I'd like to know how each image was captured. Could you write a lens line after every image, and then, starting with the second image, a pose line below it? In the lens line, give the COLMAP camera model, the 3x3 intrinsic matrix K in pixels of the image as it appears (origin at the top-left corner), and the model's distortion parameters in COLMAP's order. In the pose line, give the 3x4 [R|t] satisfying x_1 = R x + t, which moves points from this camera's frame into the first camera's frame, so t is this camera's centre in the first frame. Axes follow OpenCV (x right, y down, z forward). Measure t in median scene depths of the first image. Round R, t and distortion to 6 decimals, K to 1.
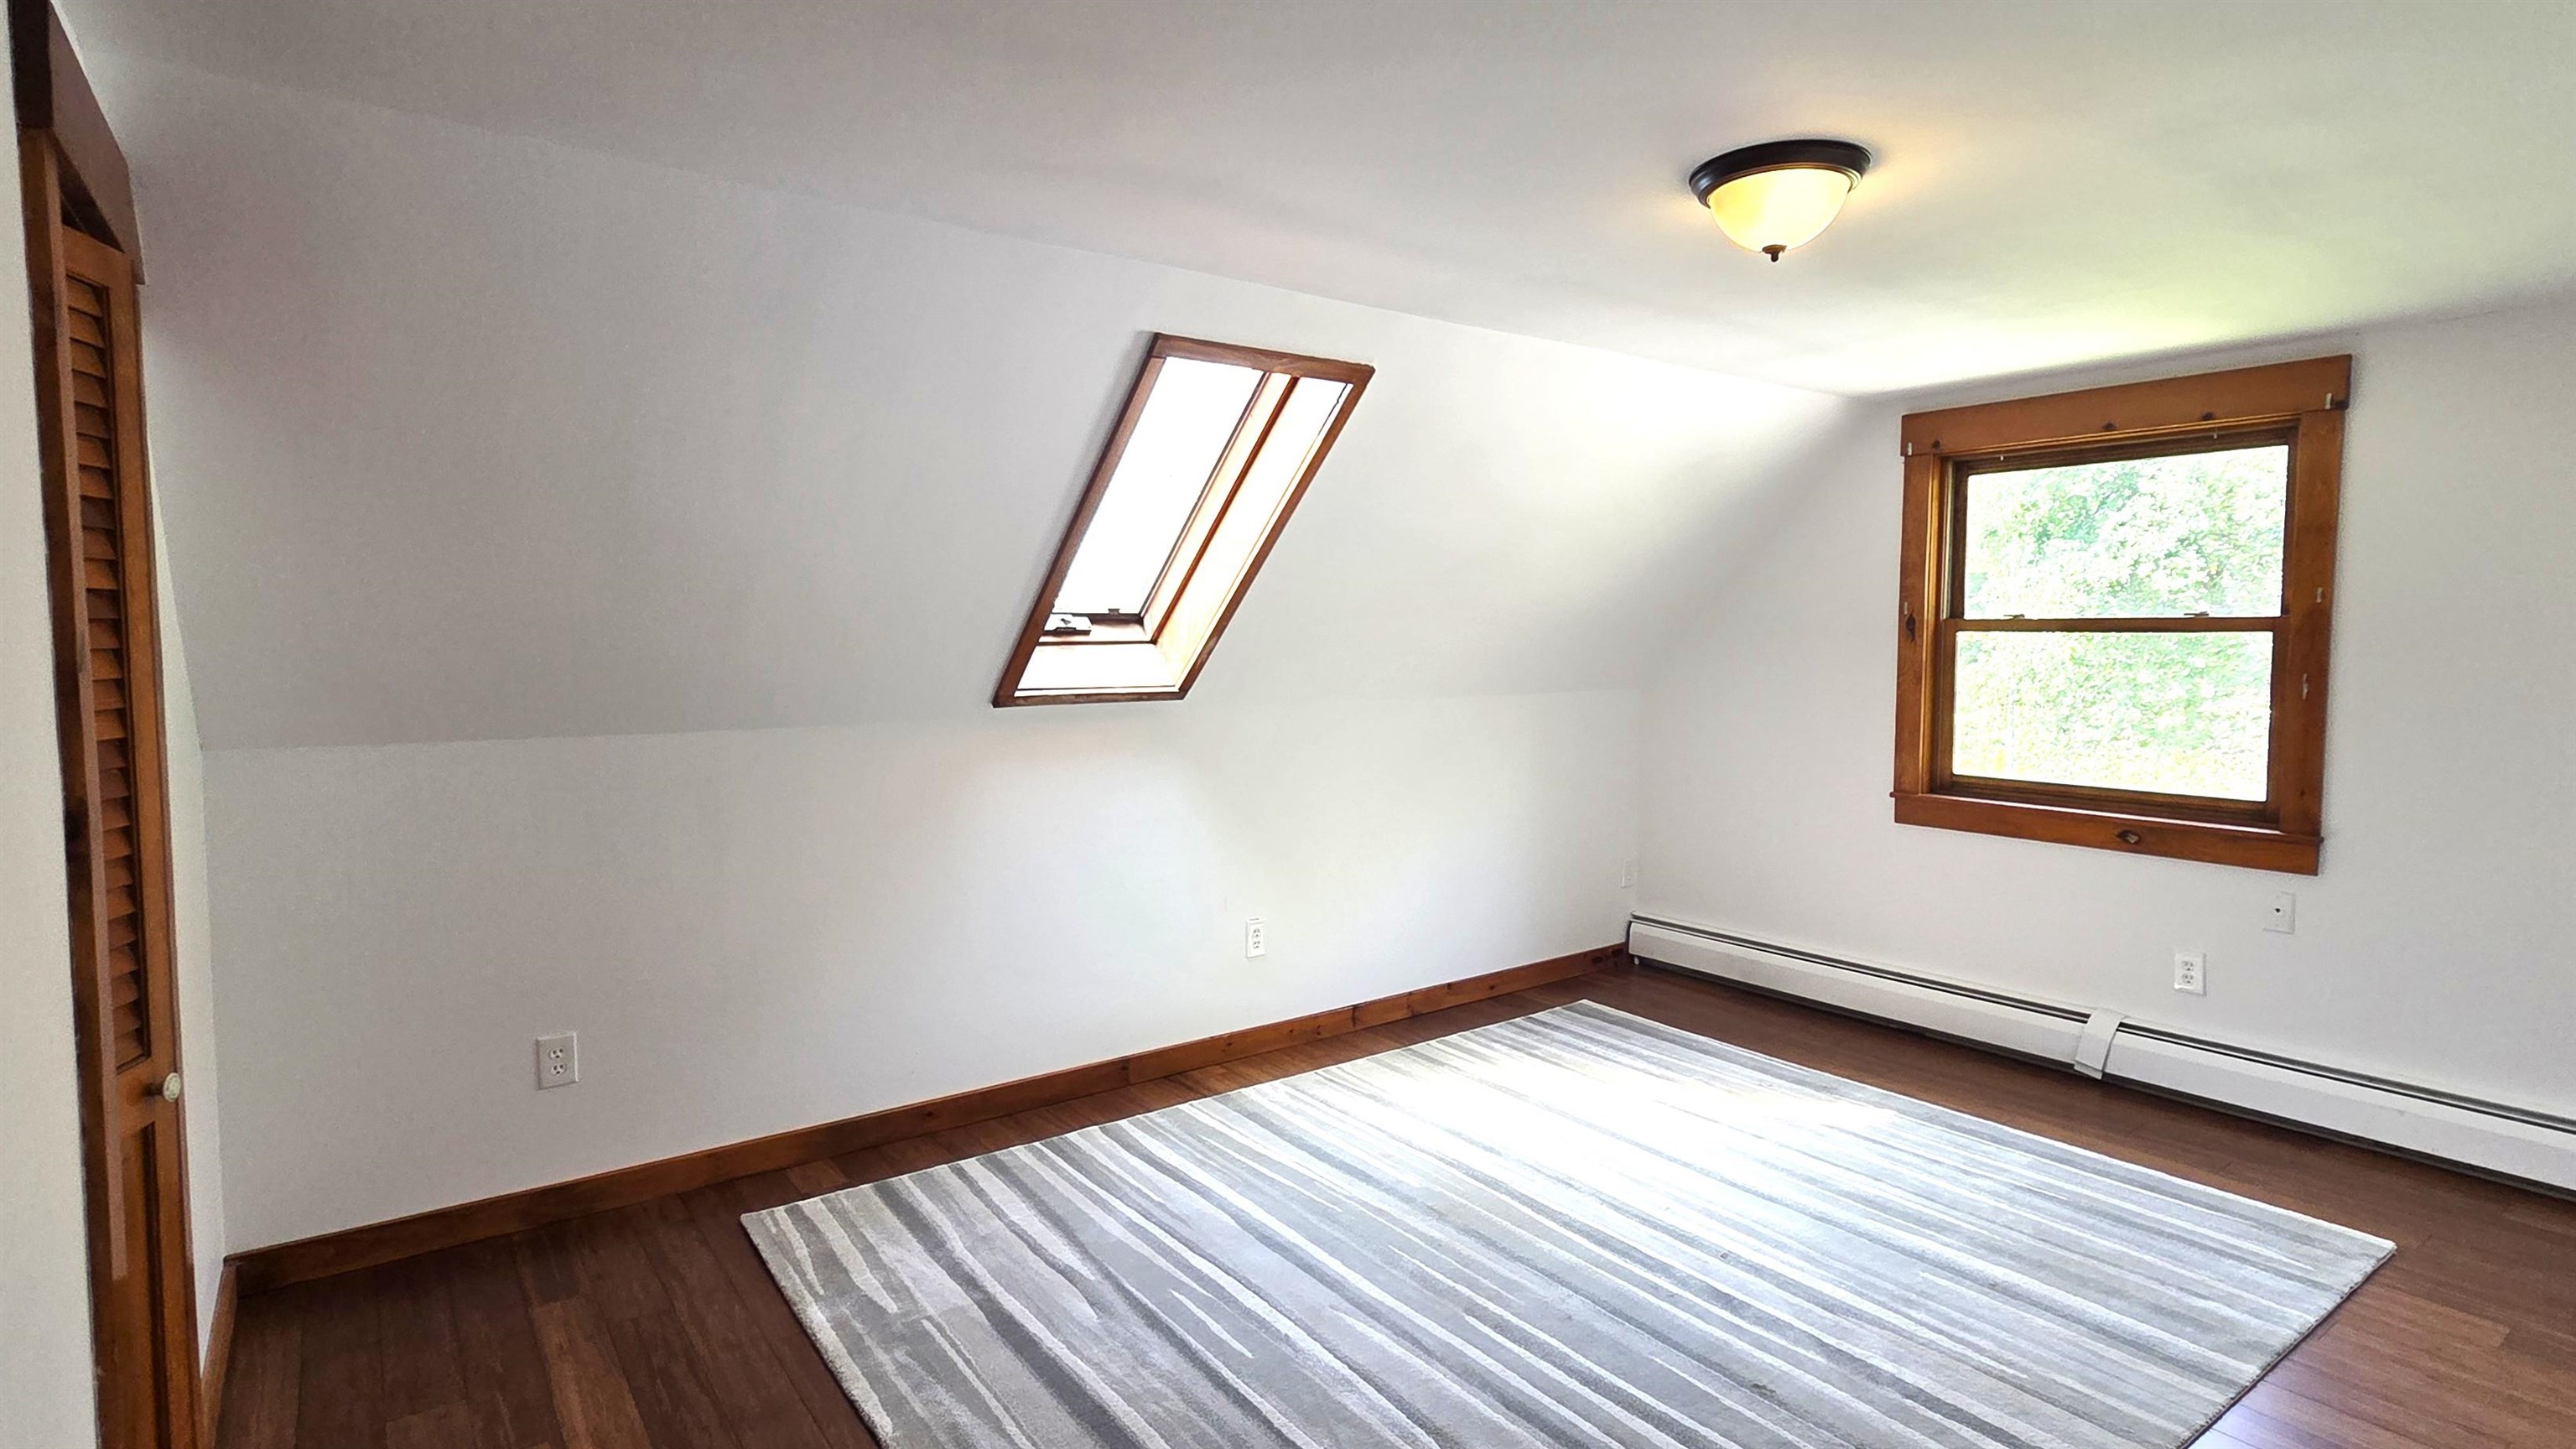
lens RADIAL K [[1299.1, 0, 1287.0], [0, 1299.1, 727.3], [0, 0, 1]] dist [0.003355, 0.000574]
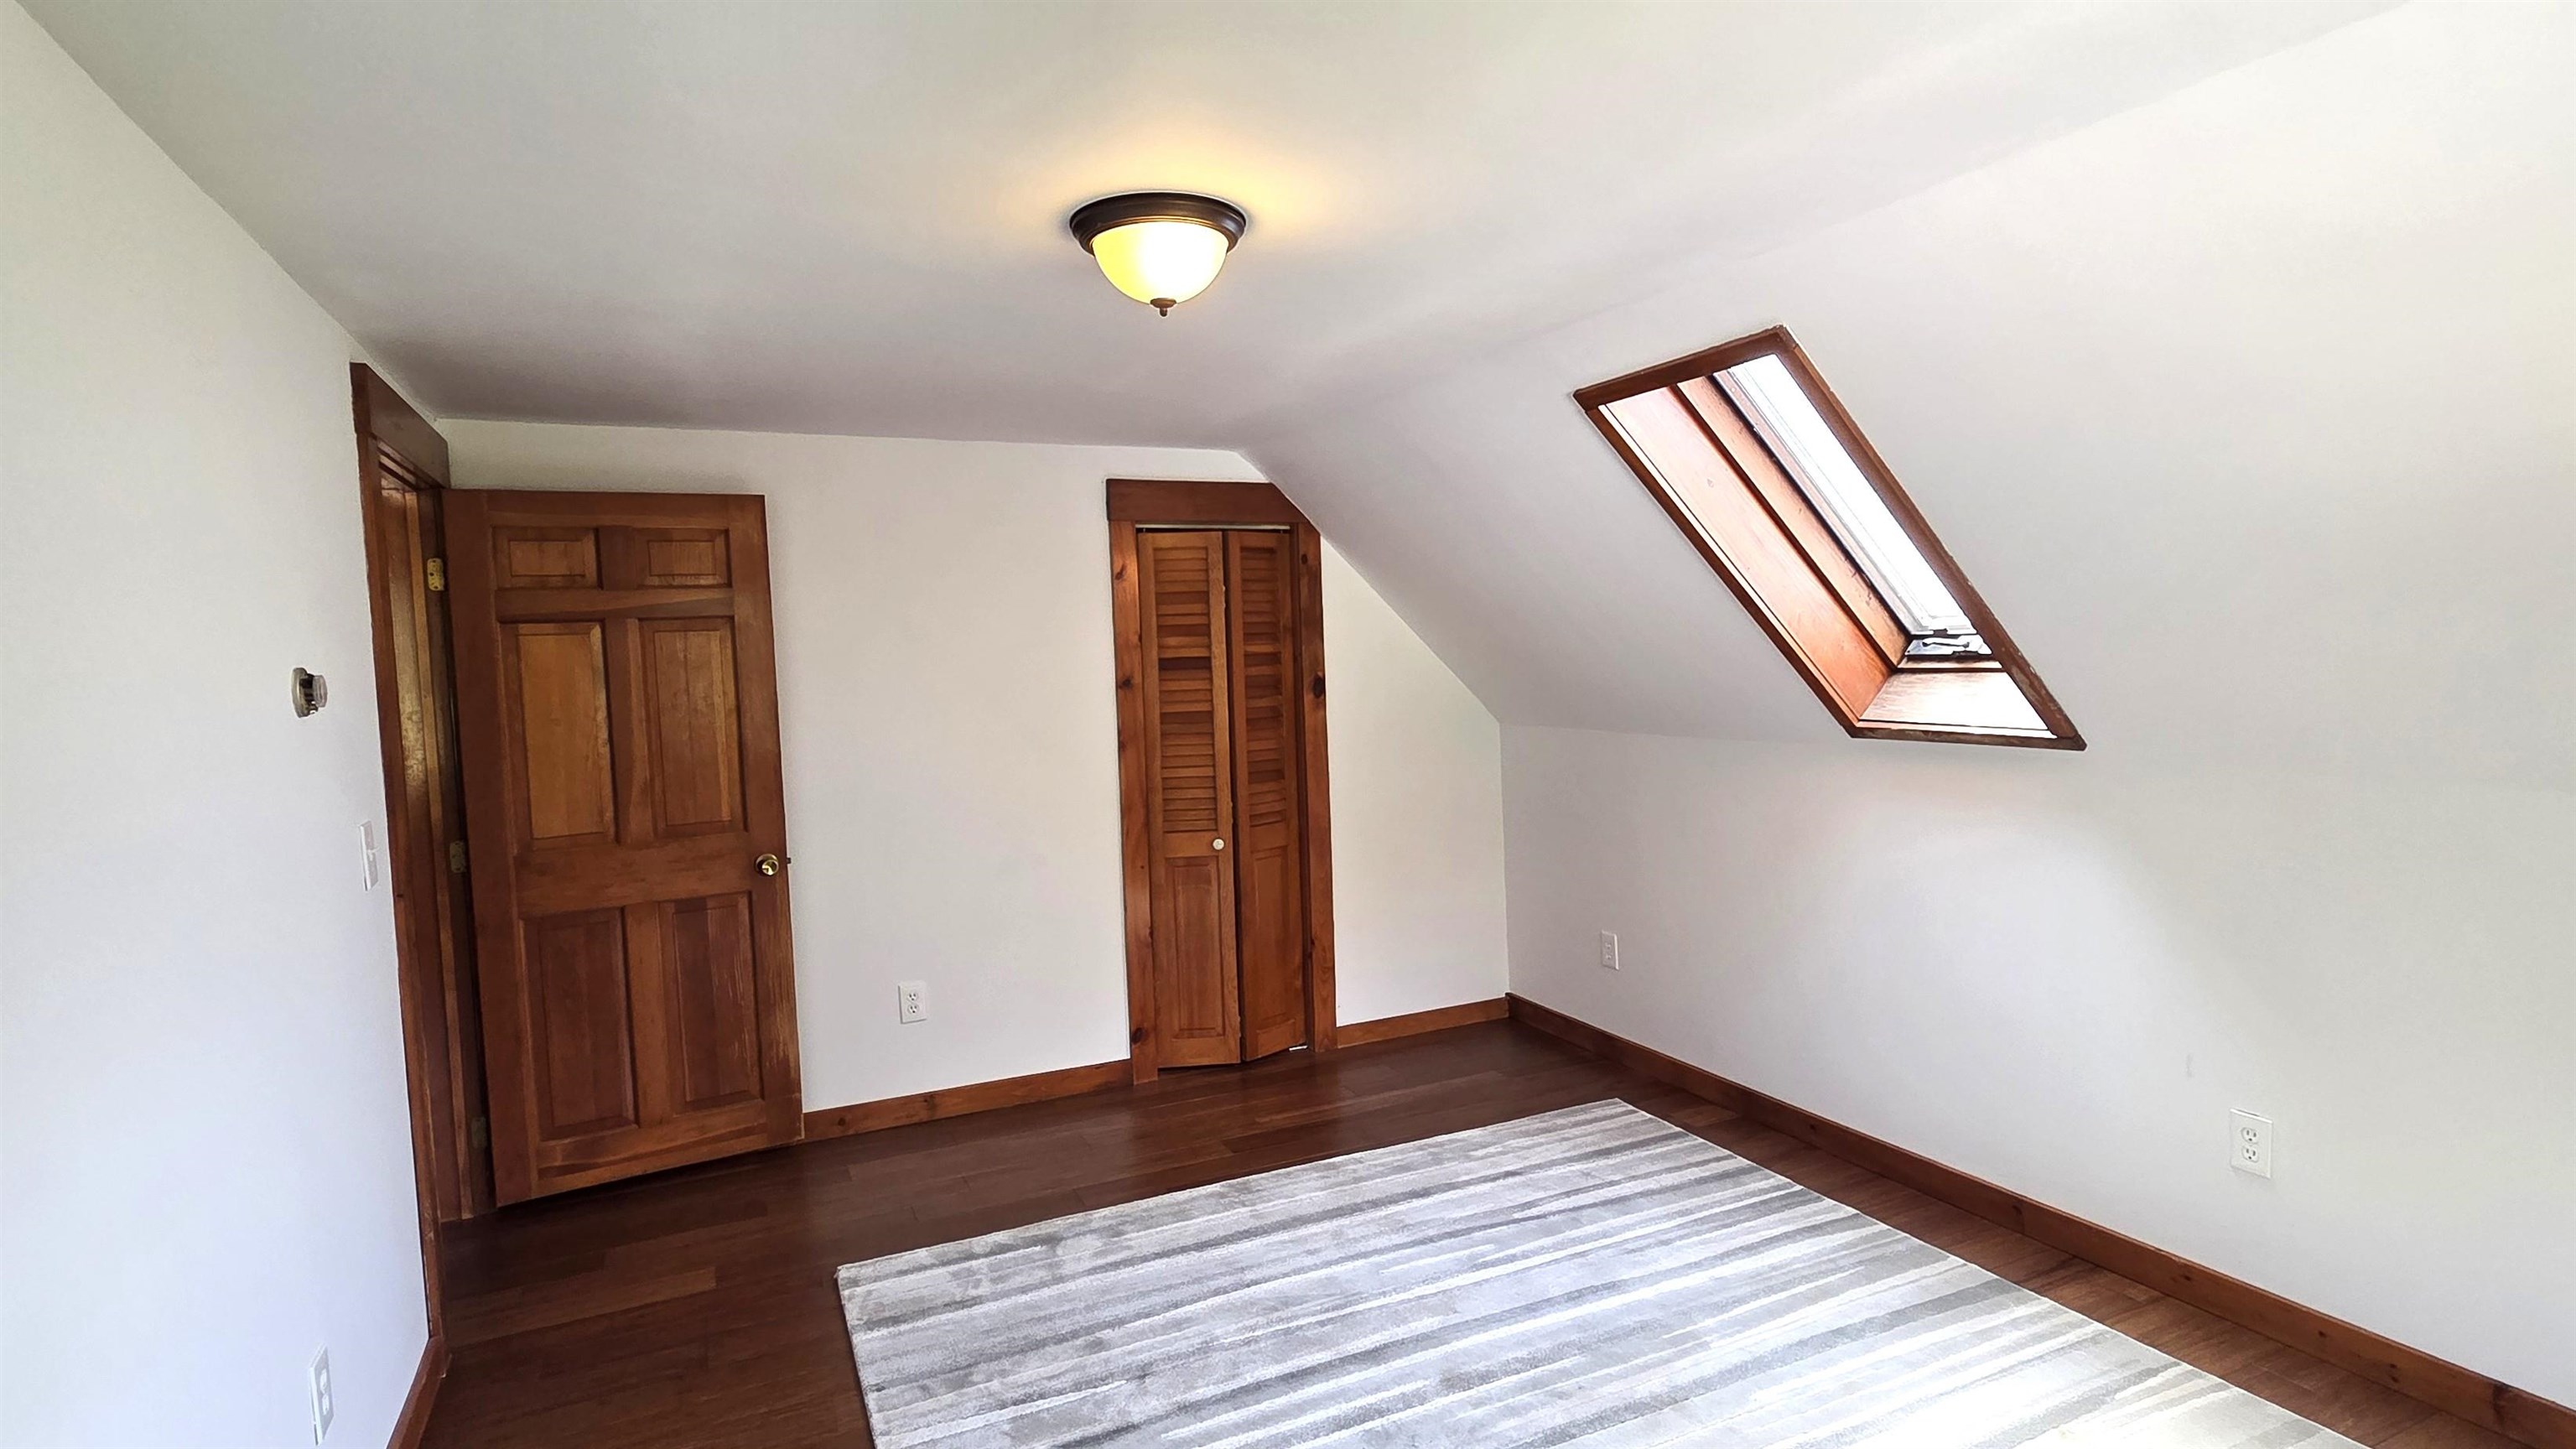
lens RADIAL K [[1299.1, 0, 1290.2], [0, 1299.1, 725.2], [0, 0, 1]] dist [0.003355, 0.000574]
pose [[-0.210530, 0.063624, -0.975515, 0.873085], [-0.035678, 0.996715, 0.072706, -0.086964], [0.976936, 0.050111, -0.207568, 0.869074]]
